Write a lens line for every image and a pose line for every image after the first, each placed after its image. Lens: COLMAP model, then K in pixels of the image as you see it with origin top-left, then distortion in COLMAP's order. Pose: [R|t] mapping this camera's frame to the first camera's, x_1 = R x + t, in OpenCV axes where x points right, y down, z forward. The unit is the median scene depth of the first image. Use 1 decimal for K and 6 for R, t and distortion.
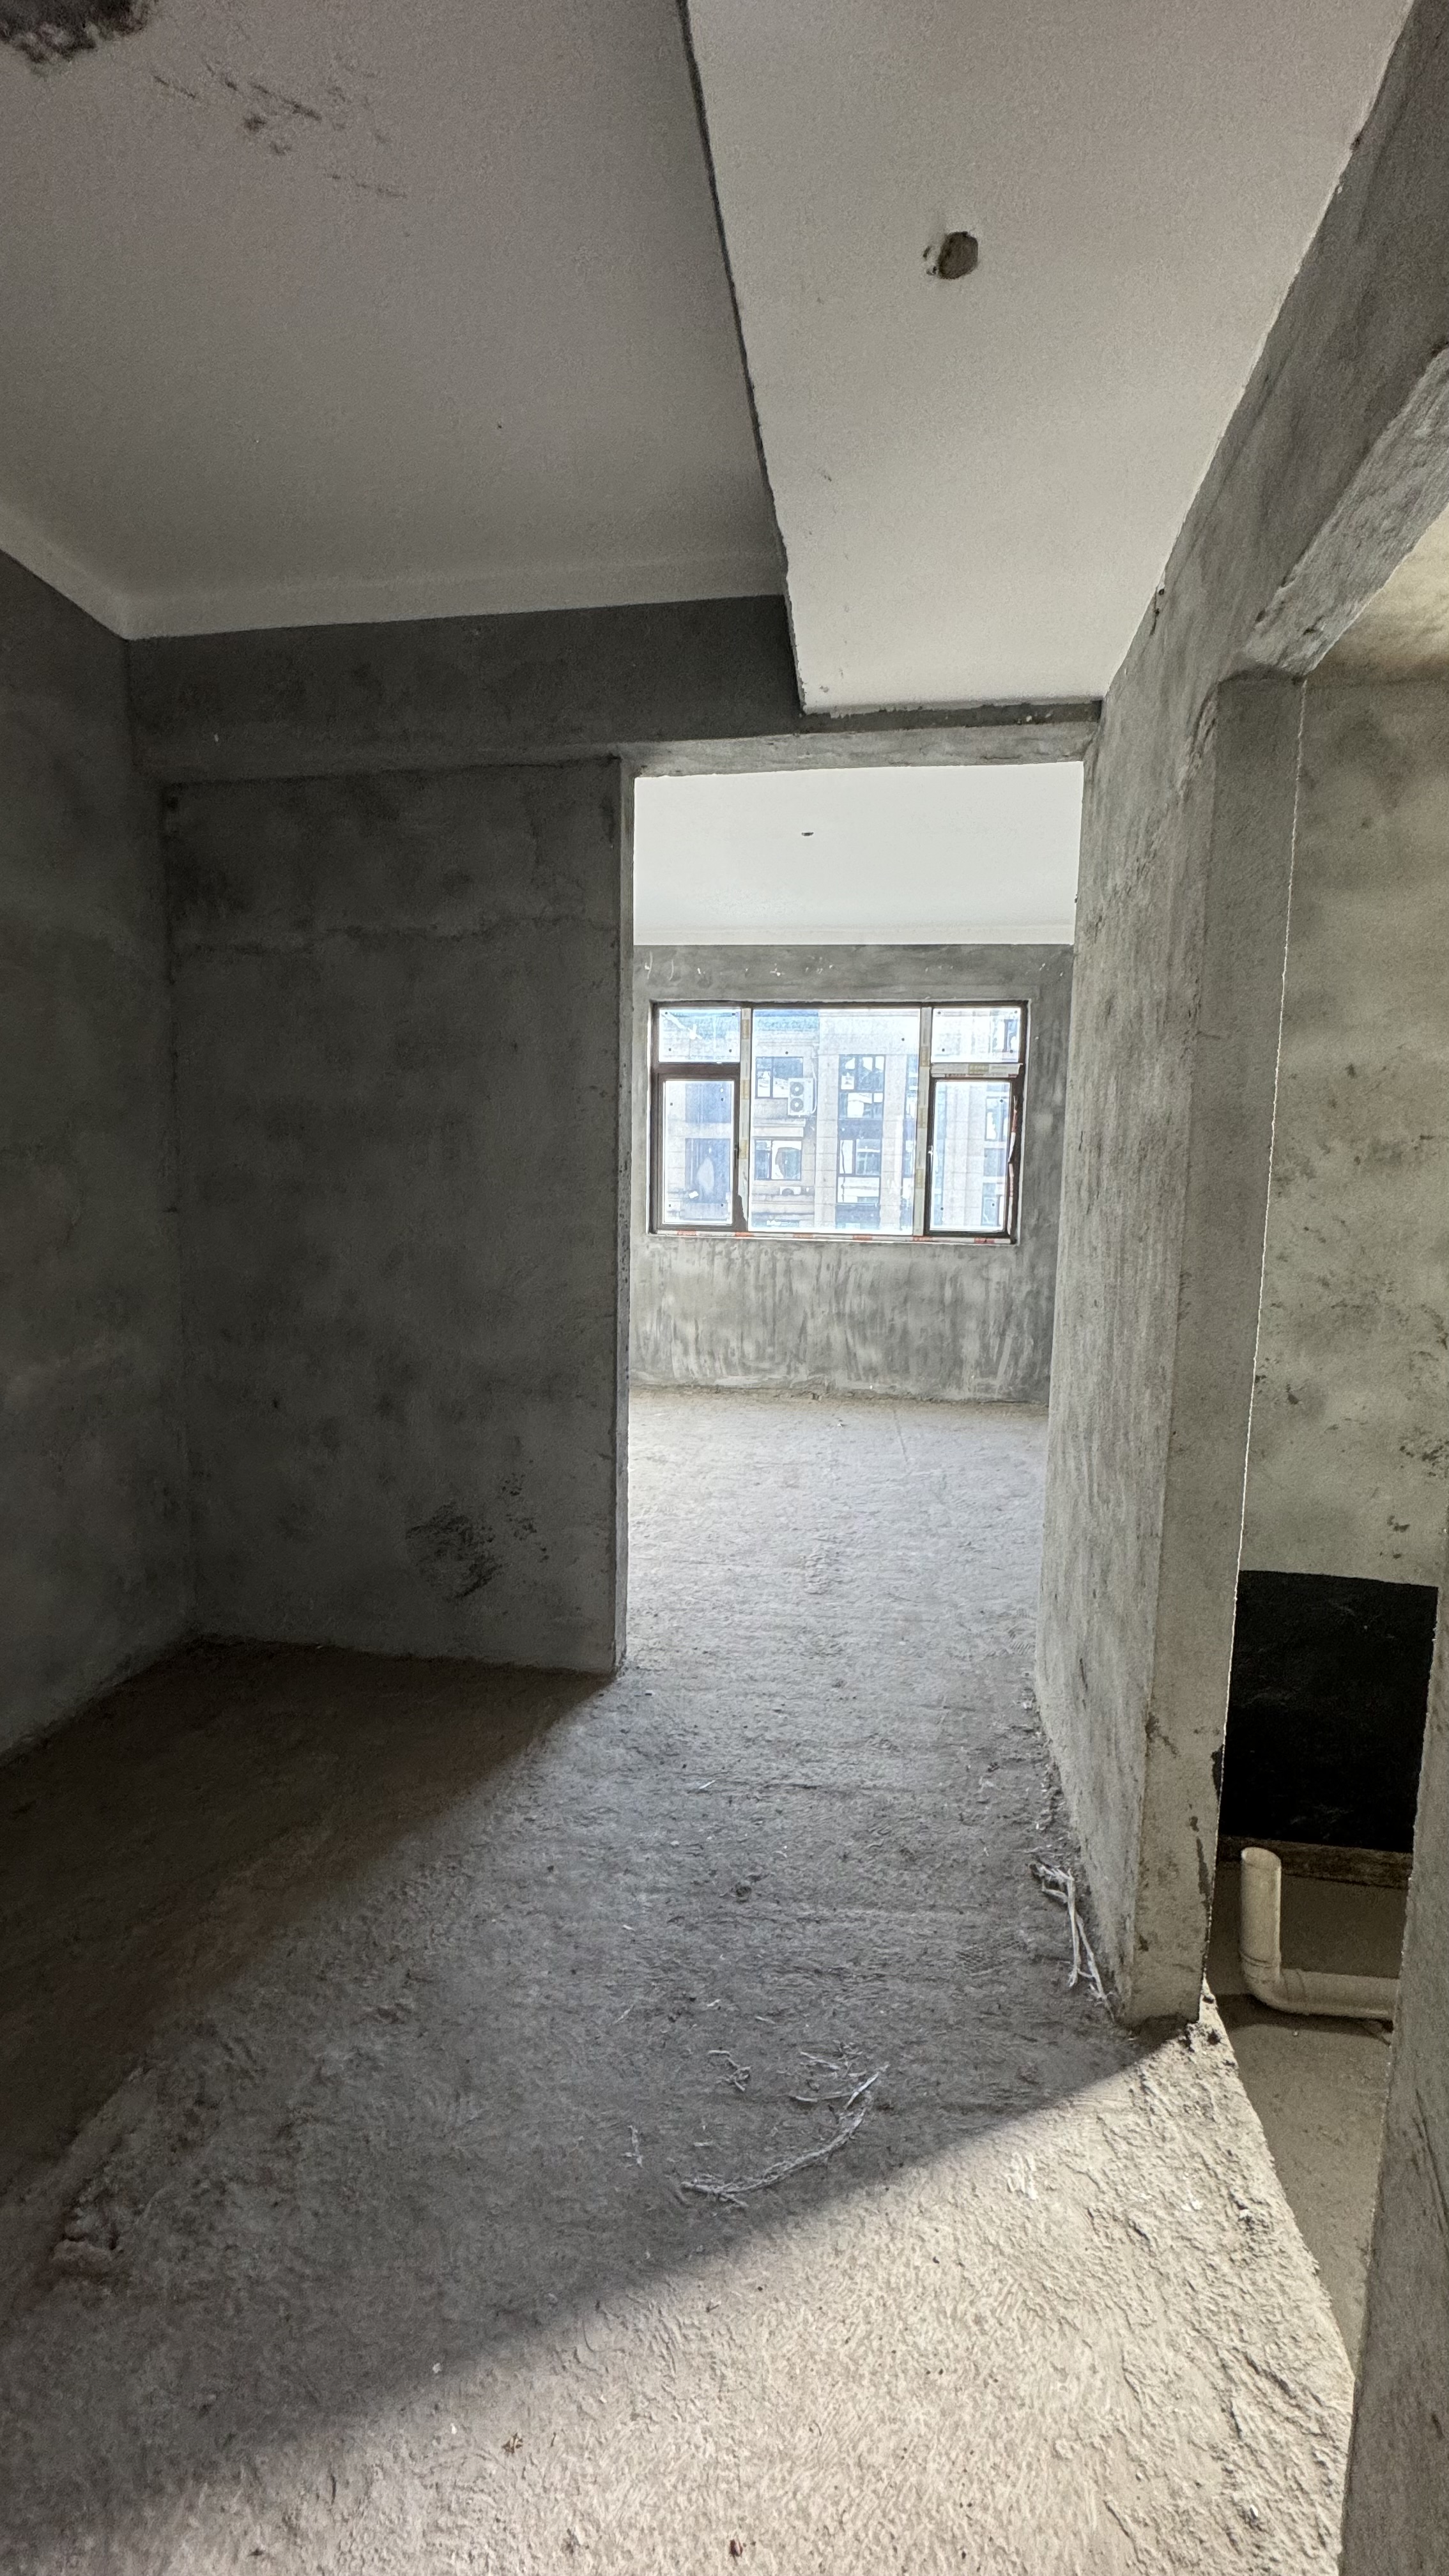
lens RADIAL K [[1098.0, 0, 729.2], [0, 1098.0, 1296.7], [0, 0, 1]] dist [0.000969, 0.000059]
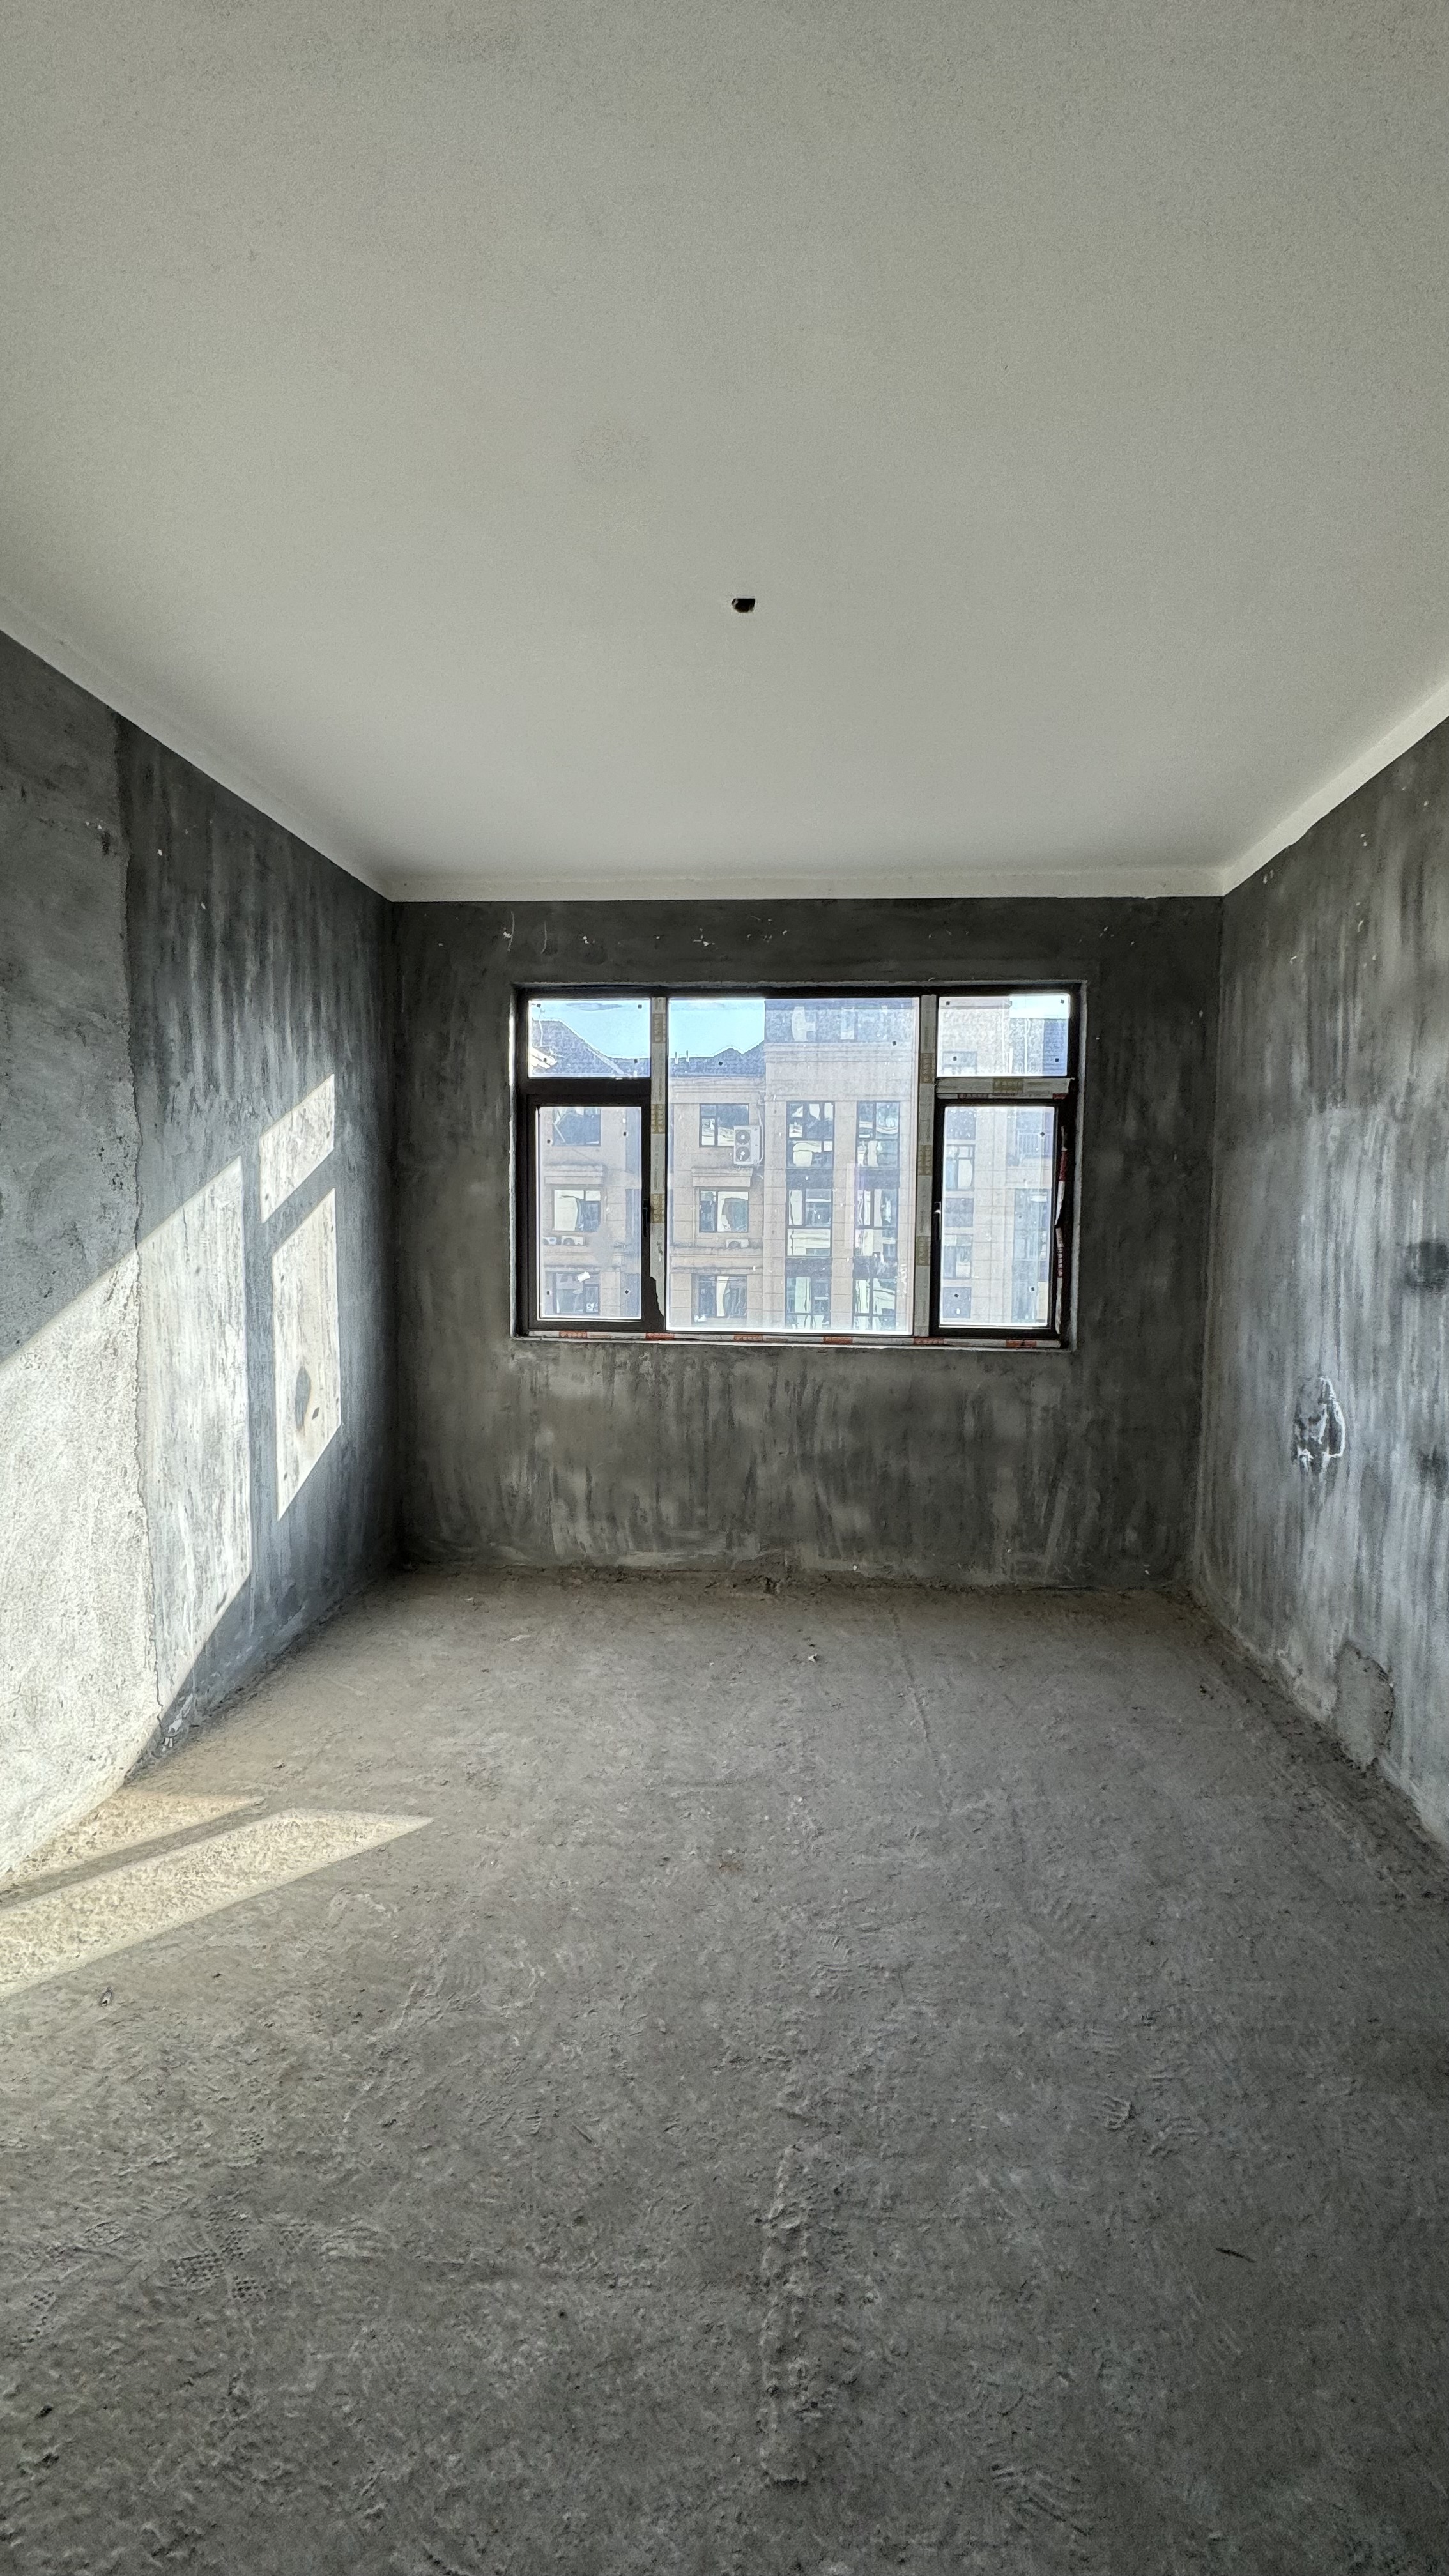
lens RADIAL K [[1098.0, 0, 720.9], [0, 1098.0, 1290.4], [0, 0, 1]] dist [0.000969, 0.000059]
pose [[0.999190, -0.009056, 0.039197, 0.025393], [0.011031, 0.998665, -0.050464, -0.051656], [-0.038688, 0.050855, 0.997956, 0.344289]]
